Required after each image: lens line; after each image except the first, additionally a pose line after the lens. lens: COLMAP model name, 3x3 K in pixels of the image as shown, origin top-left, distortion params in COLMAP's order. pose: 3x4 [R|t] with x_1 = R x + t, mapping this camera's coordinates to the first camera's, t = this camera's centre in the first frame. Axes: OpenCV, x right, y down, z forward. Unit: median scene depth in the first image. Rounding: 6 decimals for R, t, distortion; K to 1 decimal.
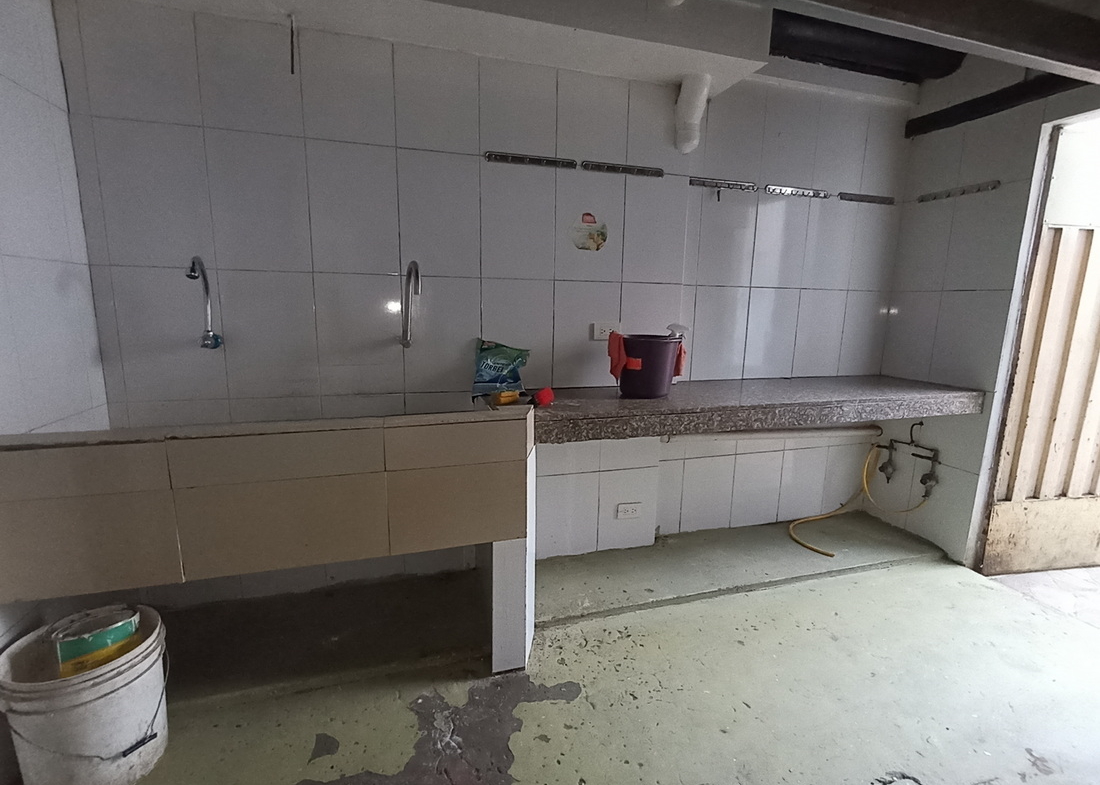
lens RADIAL K [[501.8, 0, 554.4], [0, 501.8, 391.7], [0, 0, 1]] dist [-0.002961, 0.000274]
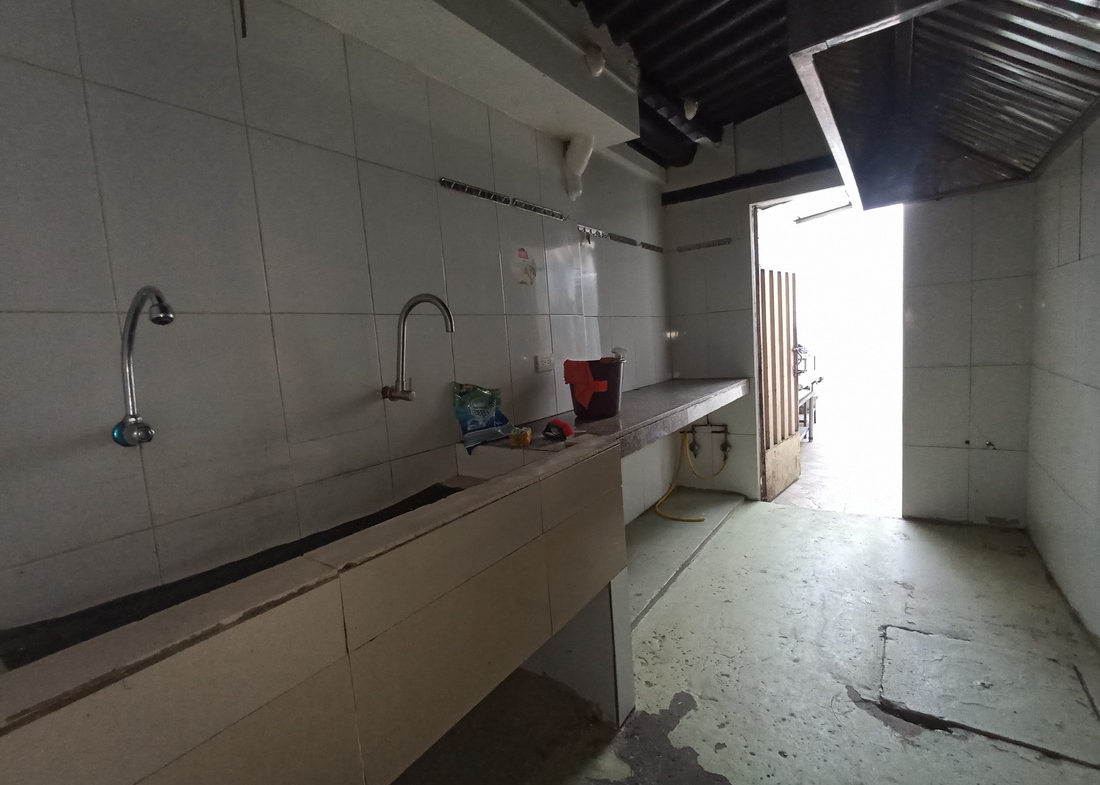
lens RADIAL K [[501.8, 0, 552.6], [0, 501.8, 391.4], [0, 0, 1]] dist [-0.002961, 0.000274]
pose [[0.782750, -0.134468, 0.607635, -0.526090], [0.191963, 0.980937, -0.030206, -0.029899], [-0.591990, 0.140287, 0.793642, 0.194220]]
